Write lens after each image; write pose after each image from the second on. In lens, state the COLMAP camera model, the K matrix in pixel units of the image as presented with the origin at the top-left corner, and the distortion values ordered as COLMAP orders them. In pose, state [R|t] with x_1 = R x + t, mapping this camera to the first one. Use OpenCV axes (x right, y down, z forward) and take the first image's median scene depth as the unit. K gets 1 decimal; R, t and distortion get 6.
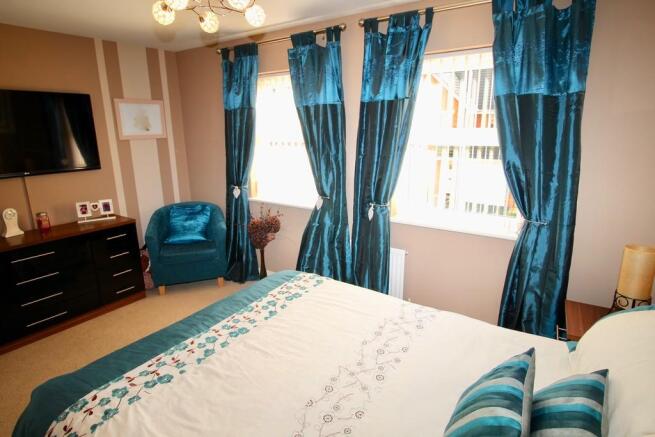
lens RADIAL K [[353.8, 0, 327.4], [0, 353.8, 210.5], [0, 0, 1]] dist [-0.001756, -0.001331]
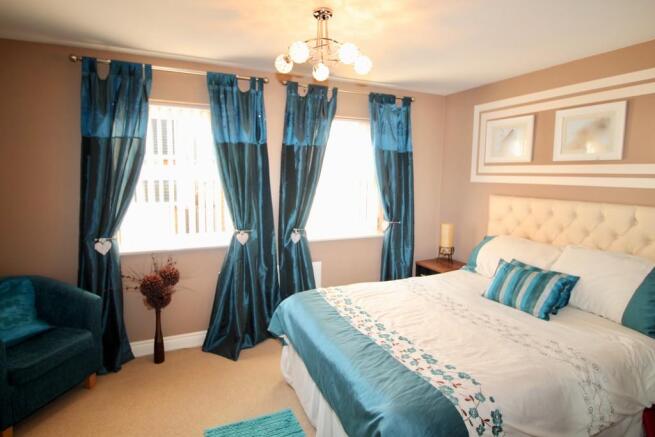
lens RADIAL K [[353.8, 0, 327.4], [0, 353.8, 210.5], [0, 0, 1]] dist [-0.001756, -0.001331]
pose [[0.520454, -0.068337, 0.851151, -0.865957], [0.178980, 0.983380, -0.030488, -0.026430], [-0.834922, 0.168206, 0.524035, 0.291079]]
